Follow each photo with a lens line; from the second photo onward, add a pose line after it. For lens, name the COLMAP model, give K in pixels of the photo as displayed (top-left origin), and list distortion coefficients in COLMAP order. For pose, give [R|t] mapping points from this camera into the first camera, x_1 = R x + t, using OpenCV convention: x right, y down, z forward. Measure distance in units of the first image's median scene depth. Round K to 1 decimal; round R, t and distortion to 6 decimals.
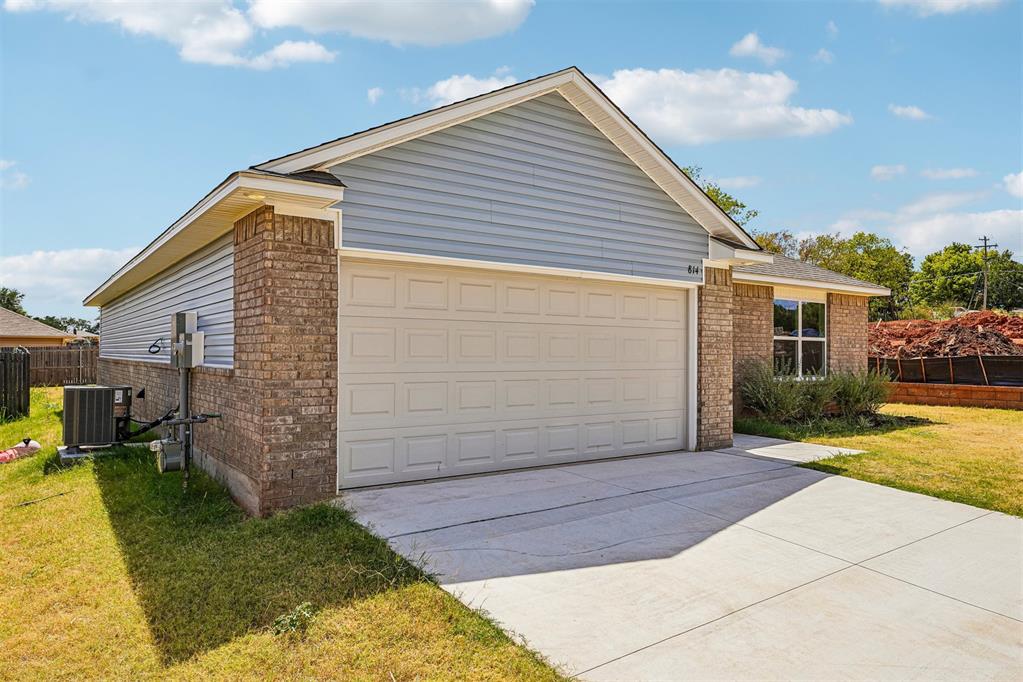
lens RADIAL K [[677.7, 0, 512.0], [0, 677.7, 341.7], [0, 0, 1]] dist [0.002363, 0.000164]
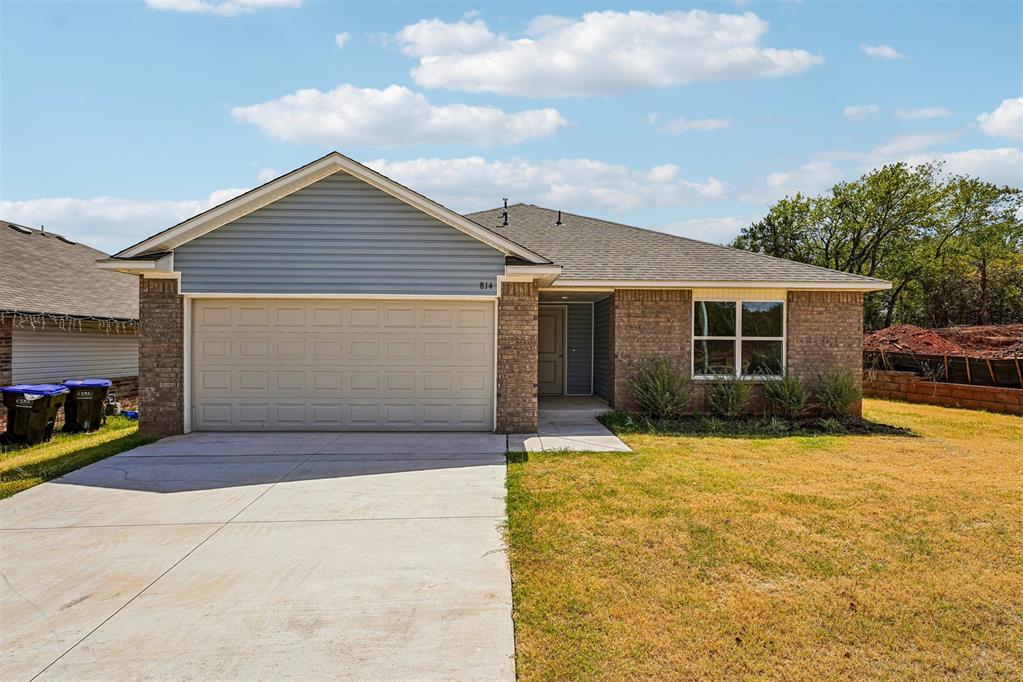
lens RADIAL K [[486.7, 0, 510.8], [0, 486.7, 344.5], [0, 0, 1]] dist [0.000422, 0.000506]
pose [[0.830245, -0.001286, -0.557398, 0.773228], [0.008246, 0.999916, 0.009975, -0.007674], [0.557338, -0.012878, 0.830186, 0.283351]]
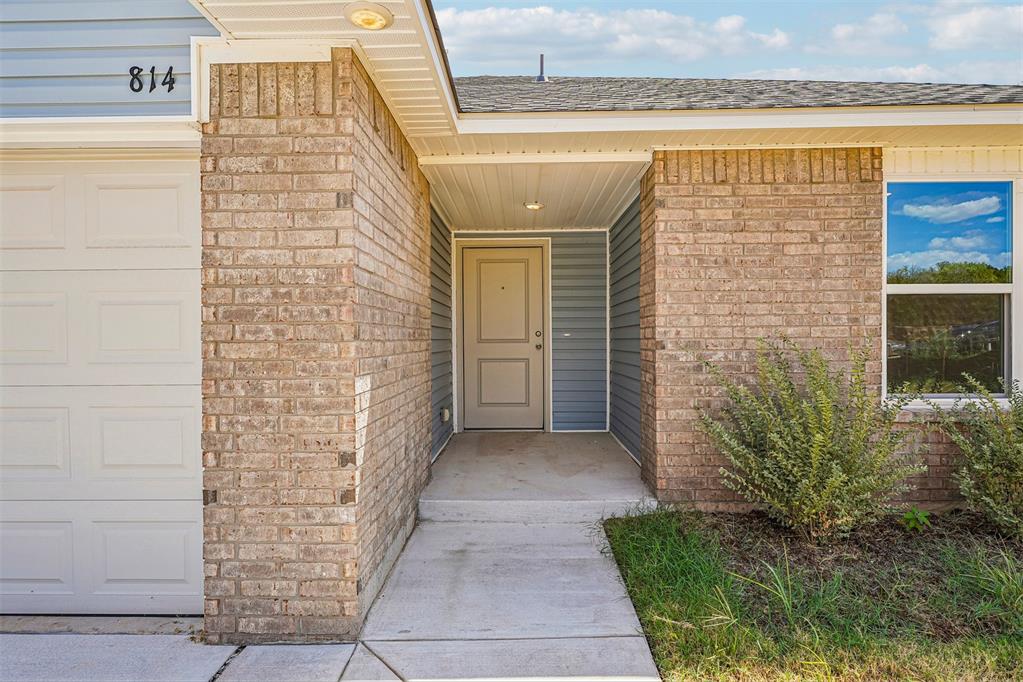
lens RADIAL K [[545.6, 0, 508.6], [0, 545.6, 340.5], [0, 0, 1]] dist [0.006548, 0.001107]
pose [[0.797283, -0.006082, -0.603575, 0.541660], [0.021898, 0.999582, 0.018853, 0.015869], [0.603208, -0.028248, 0.797083, 0.866249]]
